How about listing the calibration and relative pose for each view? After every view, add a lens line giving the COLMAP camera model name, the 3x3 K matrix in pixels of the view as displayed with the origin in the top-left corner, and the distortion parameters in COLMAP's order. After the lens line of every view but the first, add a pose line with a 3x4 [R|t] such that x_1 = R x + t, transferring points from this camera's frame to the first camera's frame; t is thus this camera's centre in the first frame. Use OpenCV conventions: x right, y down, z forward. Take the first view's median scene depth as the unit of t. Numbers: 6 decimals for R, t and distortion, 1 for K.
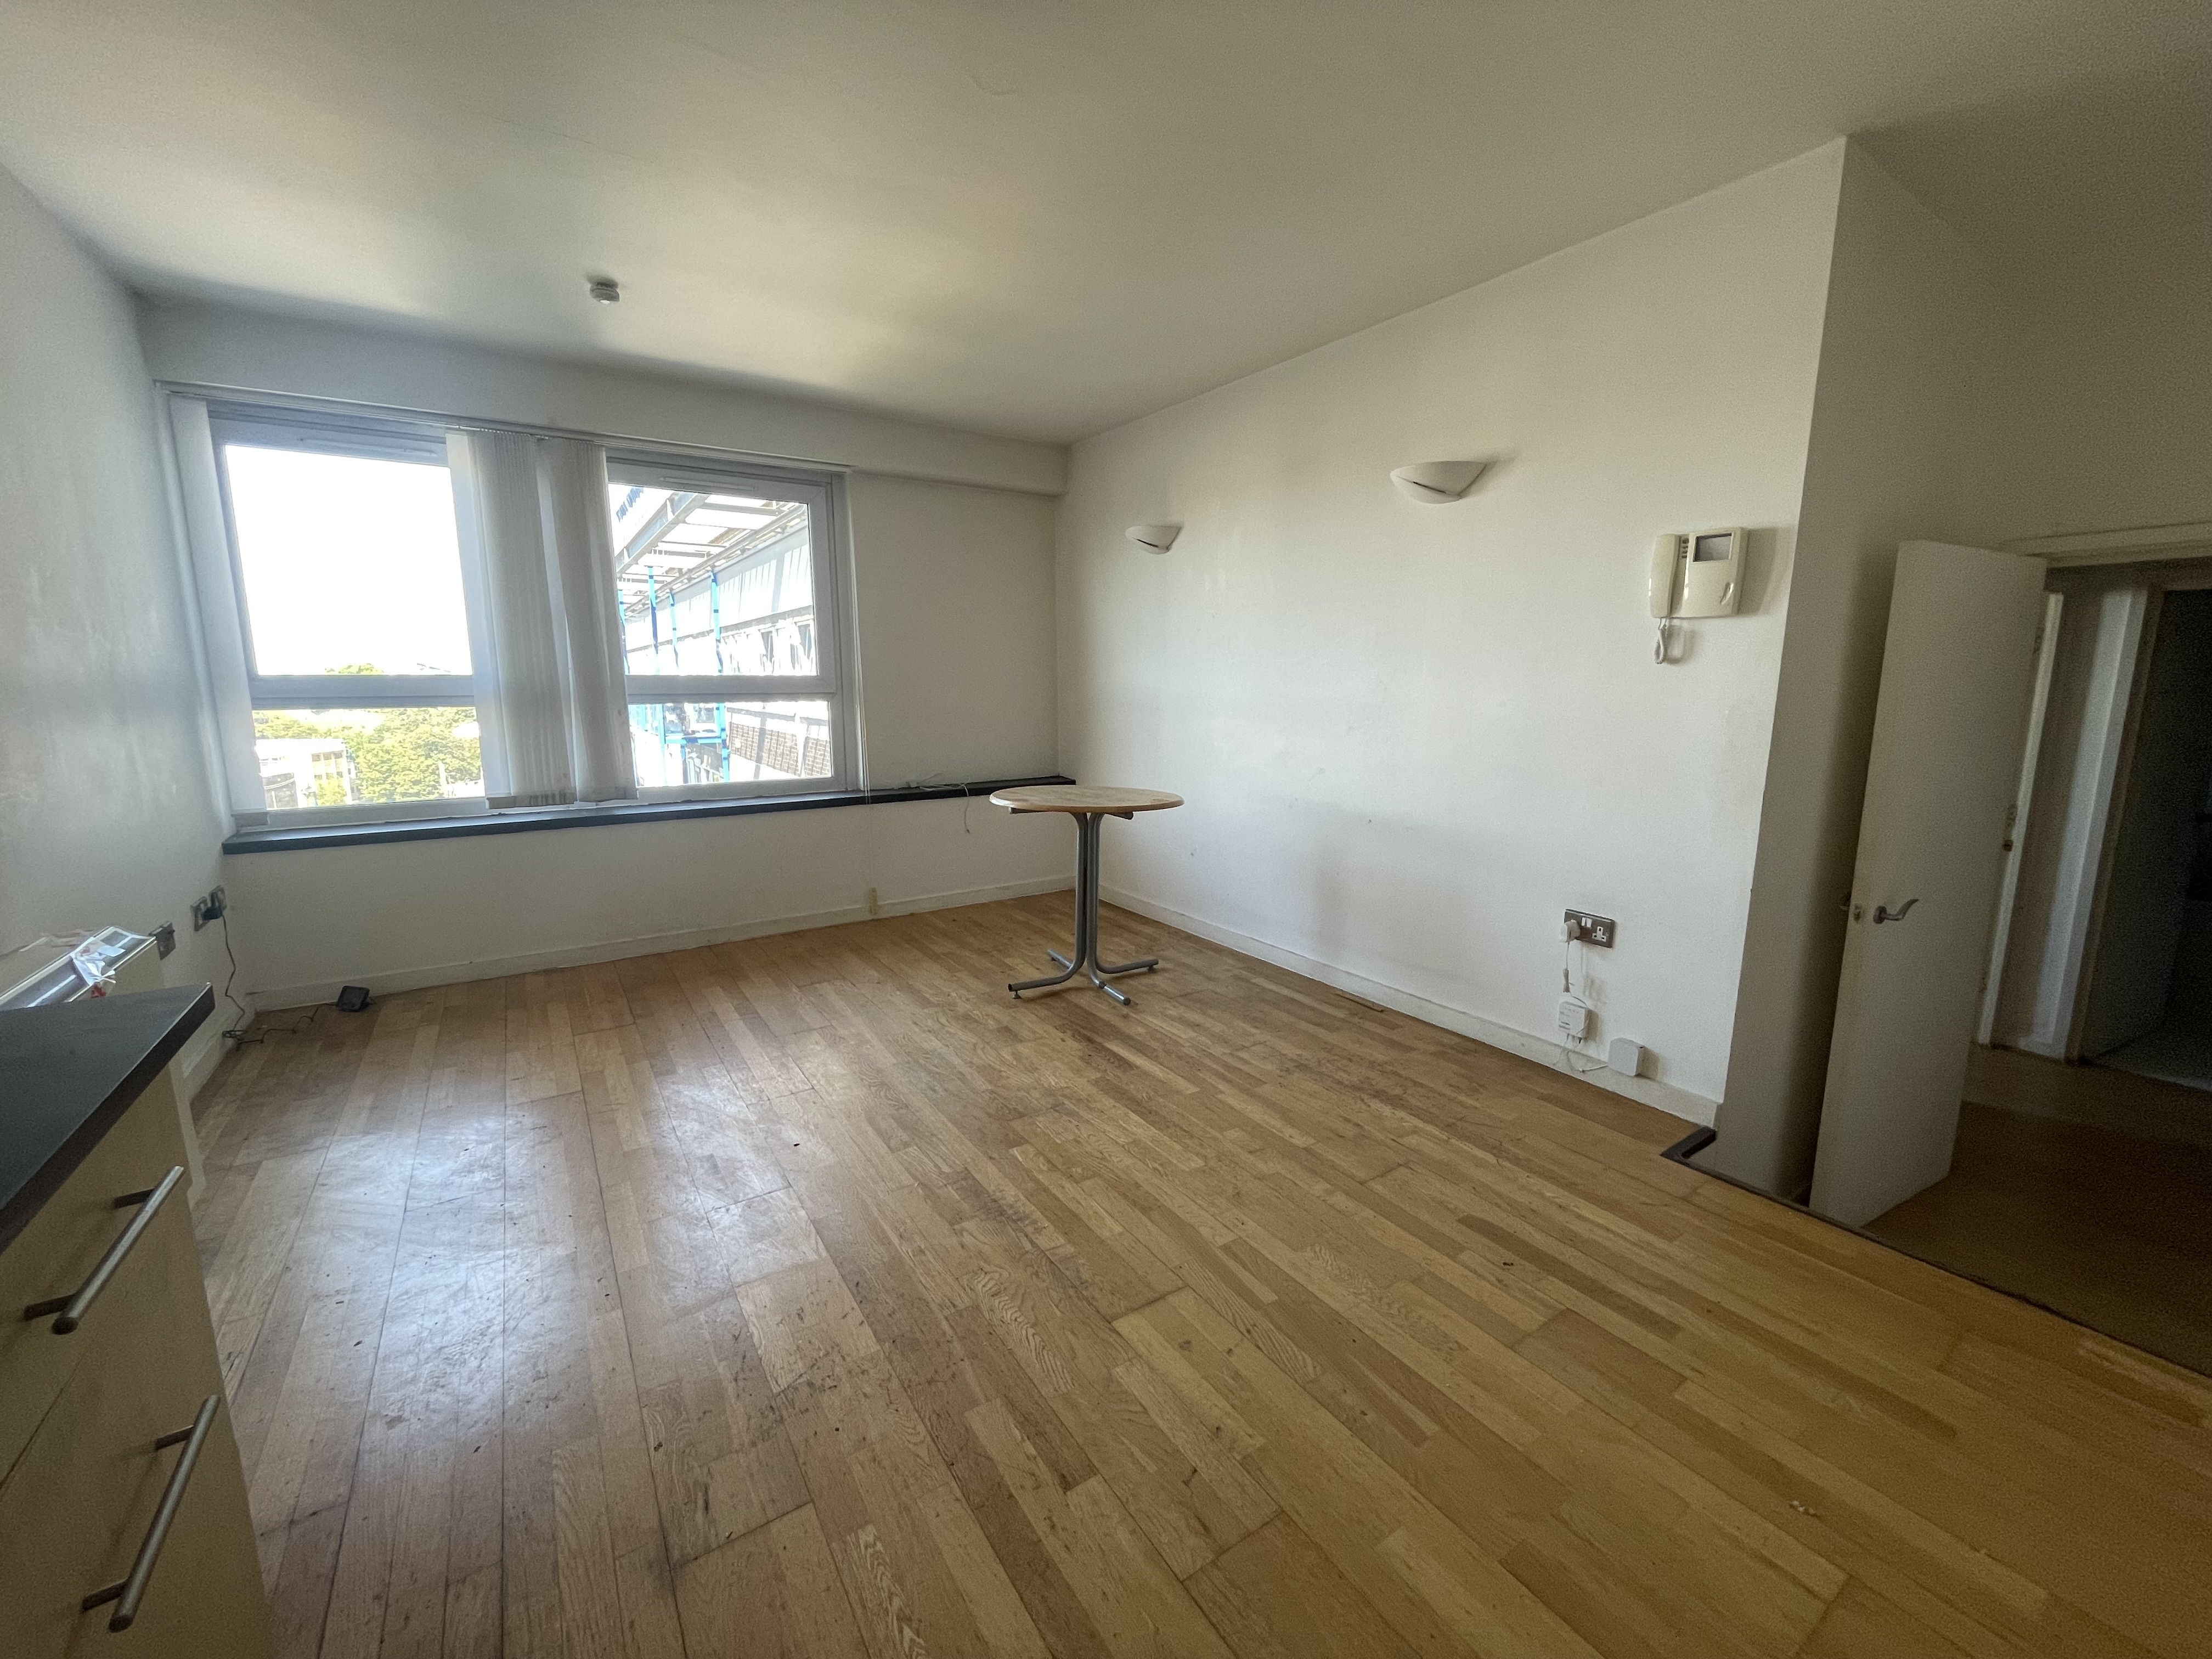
lens RADIAL K [[896.0, 0, 1109.1], [0, 896.0, 821.0], [0, 0, 1]] dist [-0.004957, -0.000255]
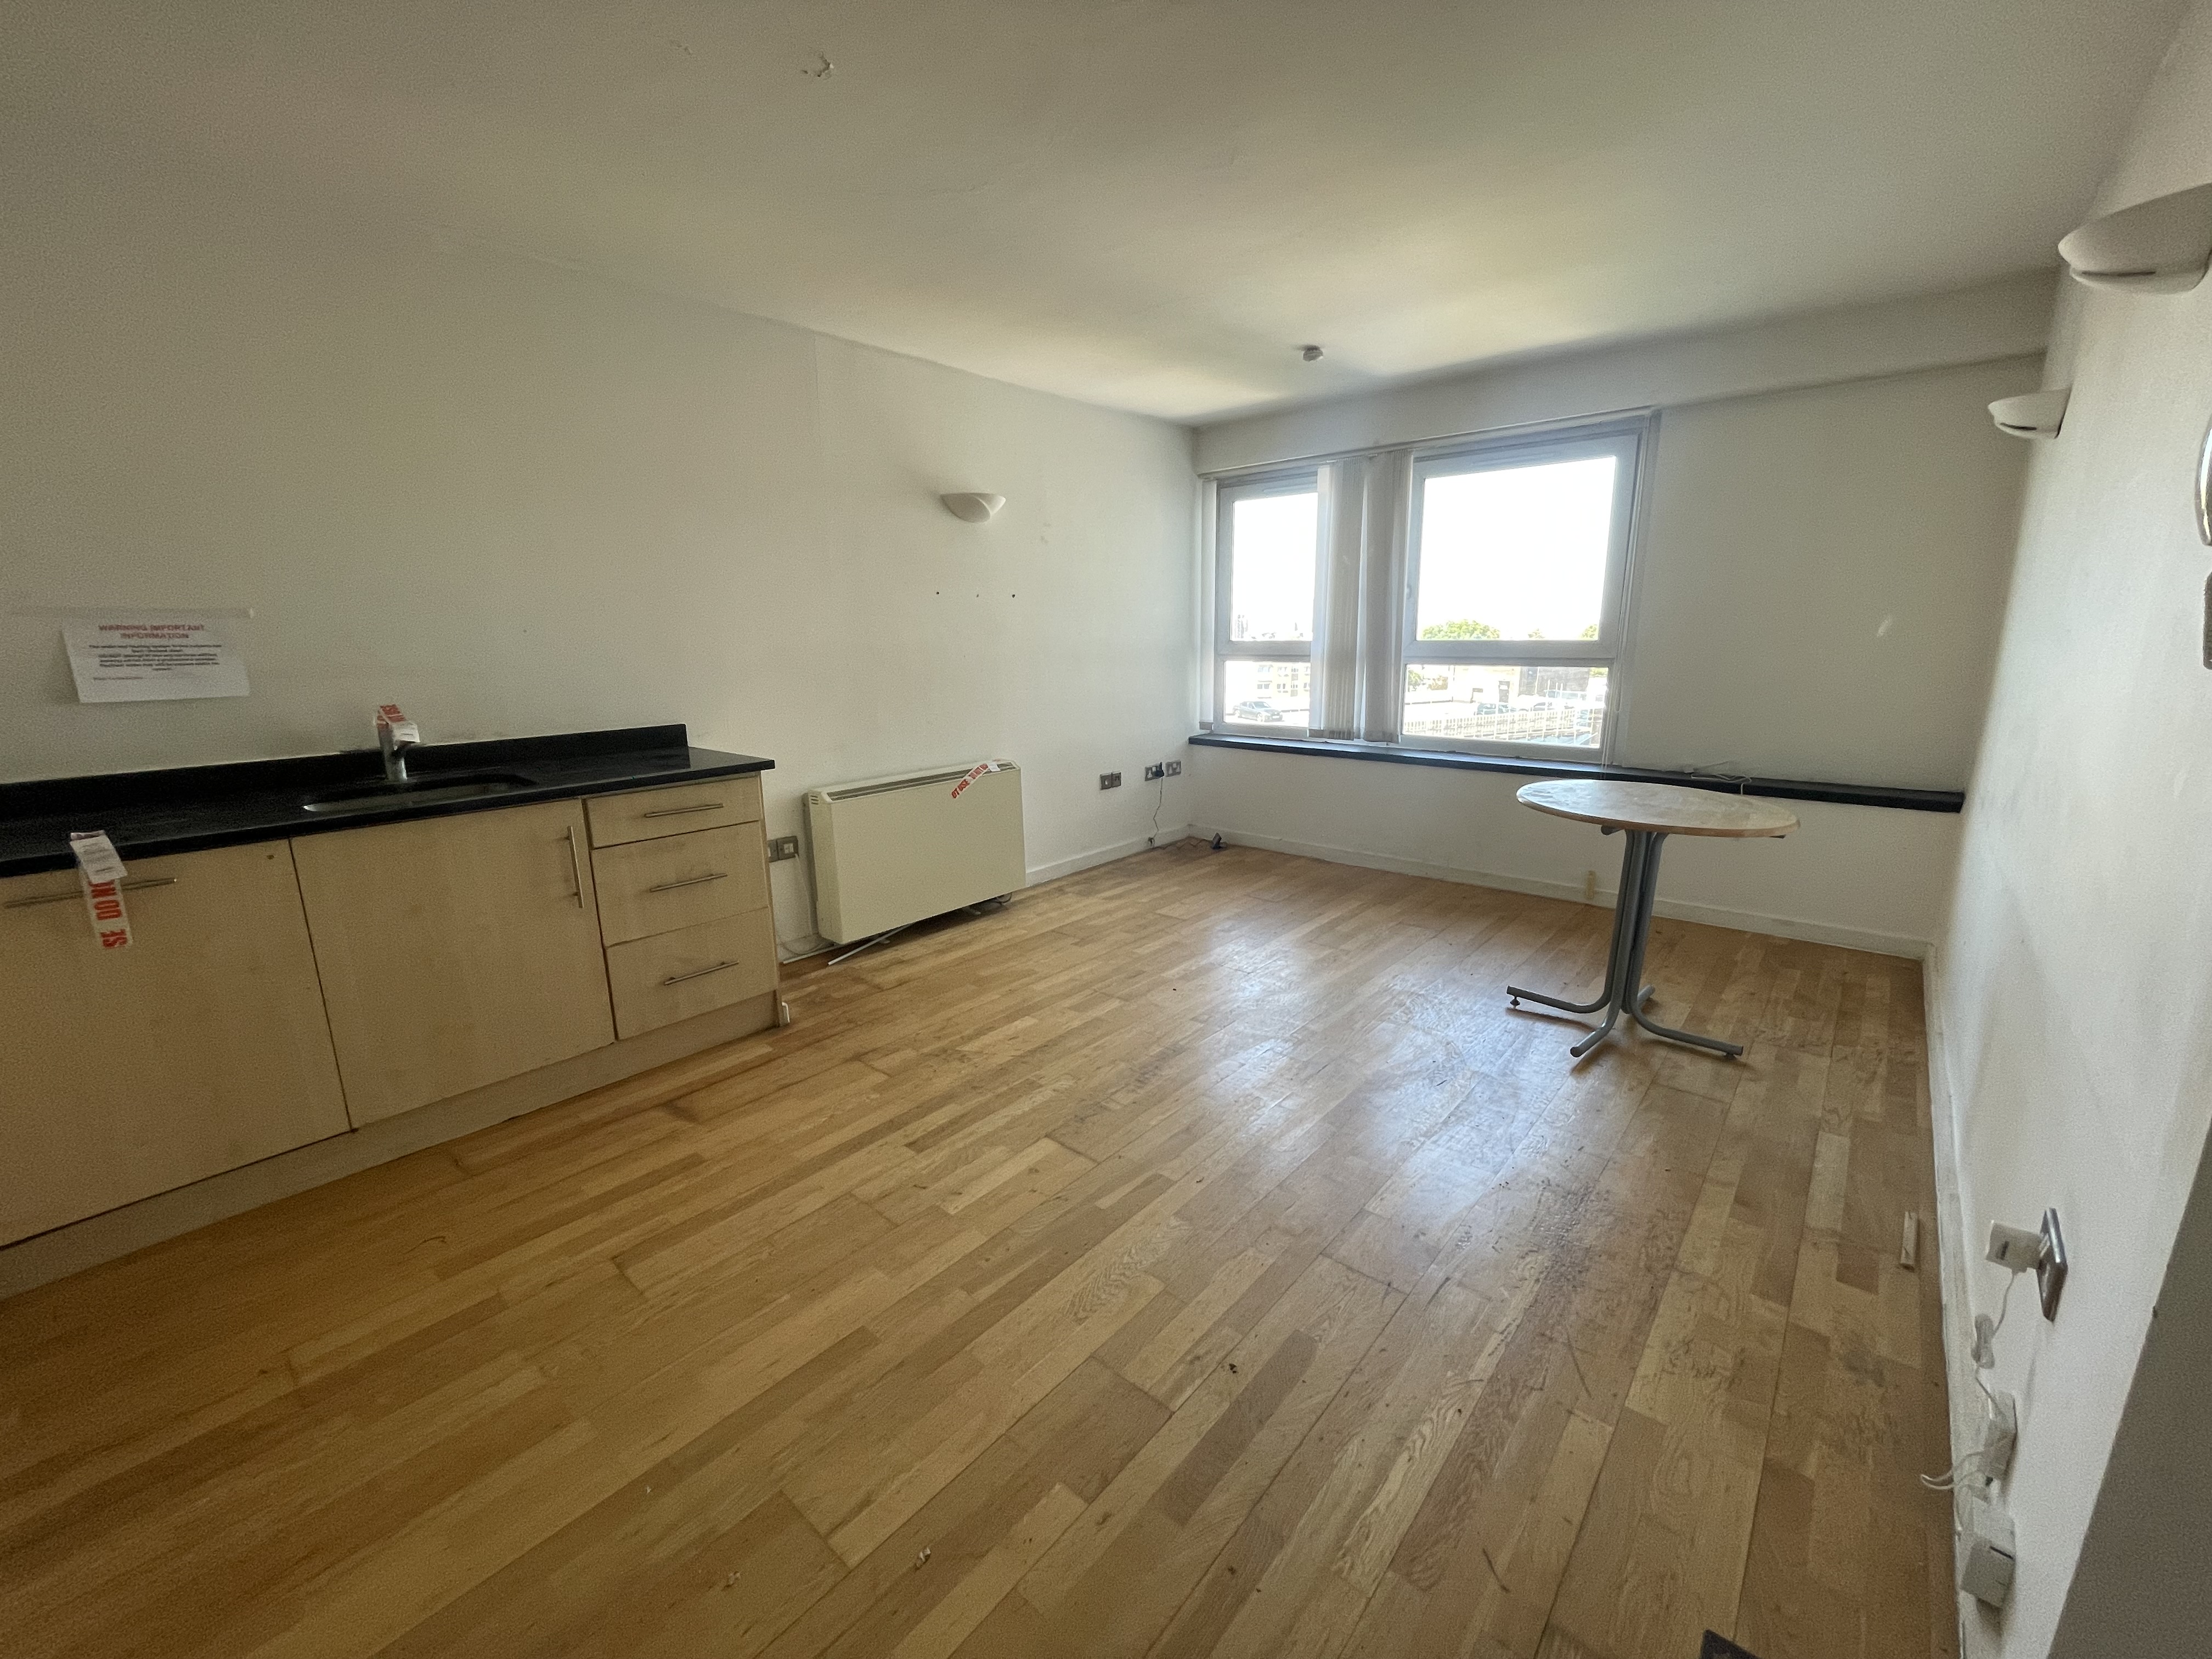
lens RADIAL K [[896.0, 0, 1109.1], [0, 896.0, 821.0], [0, 0, 1]] dist [-0.004957, -0.000255]
pose [[0.268039, 0.198455, -0.942746, 0.634068], [-0.140993, 0.976098, 0.165389, -0.080390], [0.953035, 0.088590, 0.289613, 0.334751]]
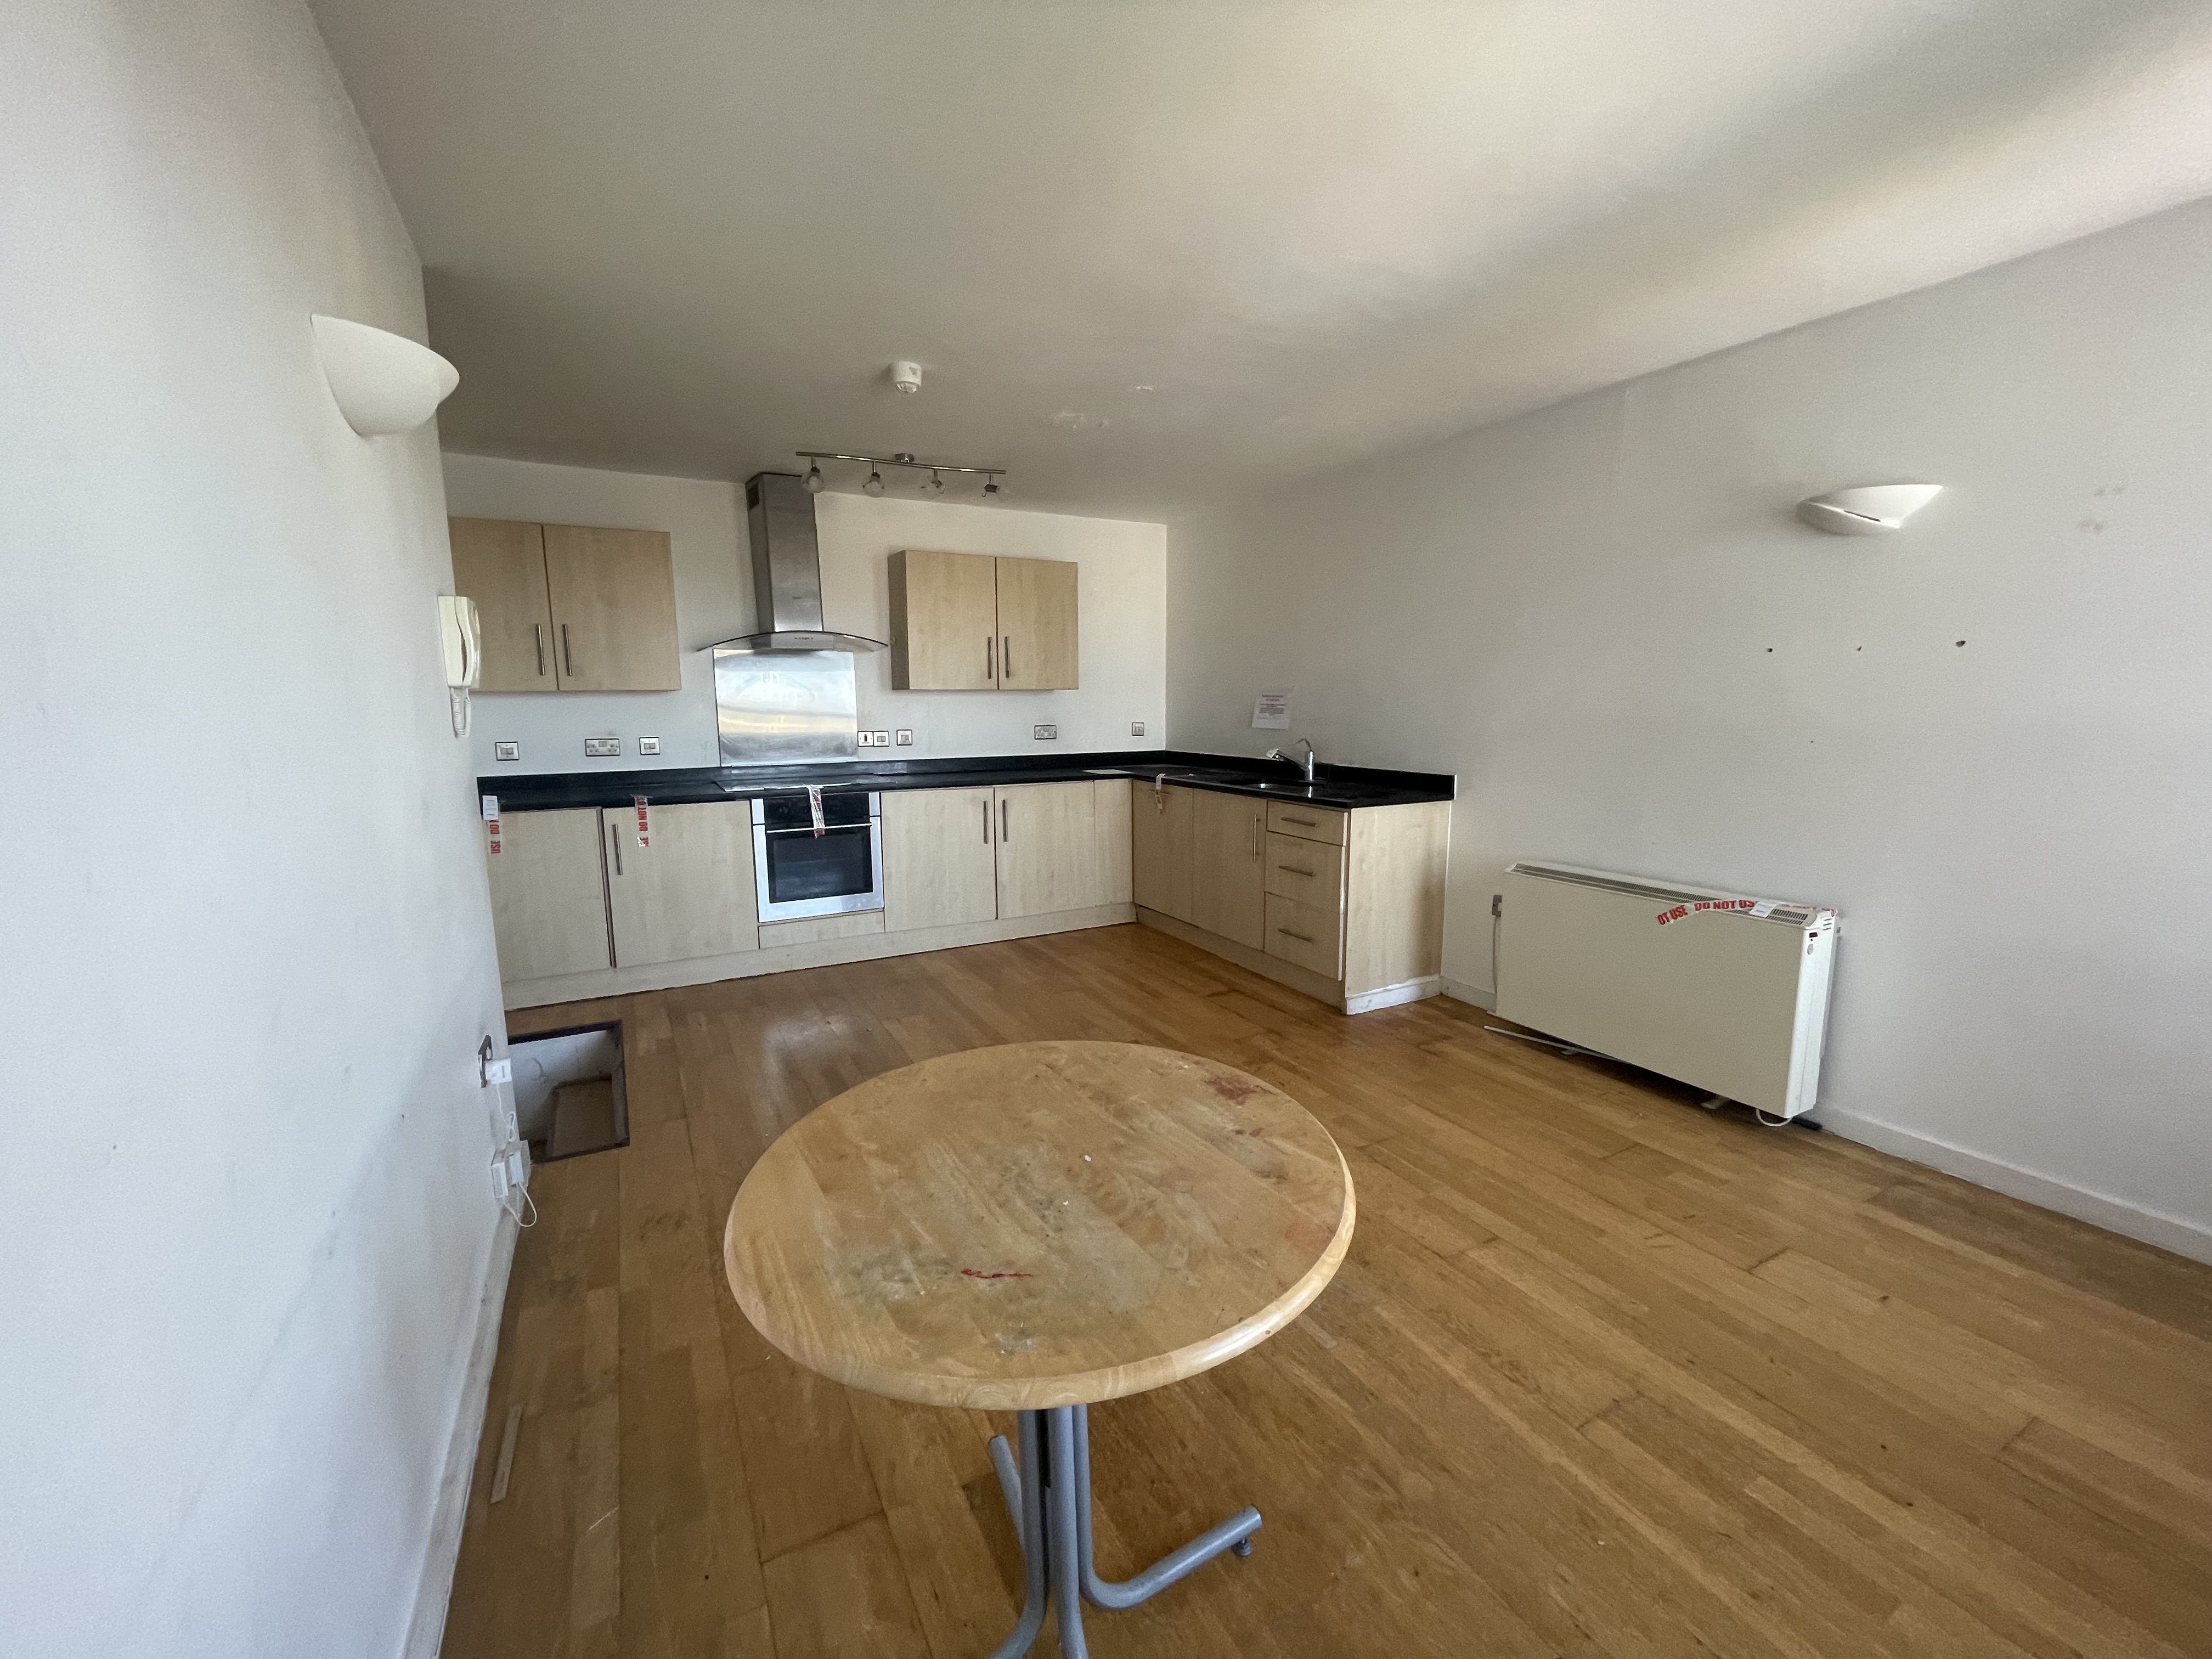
lens RADIAL K [[896.0, 0, 1109.1], [0, 896.0, 821.0], [0, 0, 1]] dist [-0.004957, -0.000255]
pose [[-0.995999, -0.006764, 0.089109, -0.078776], [0.019528, 0.956561, 0.290877, -0.252586], [-0.087206, 0.291453, -0.952602, 1.347068]]
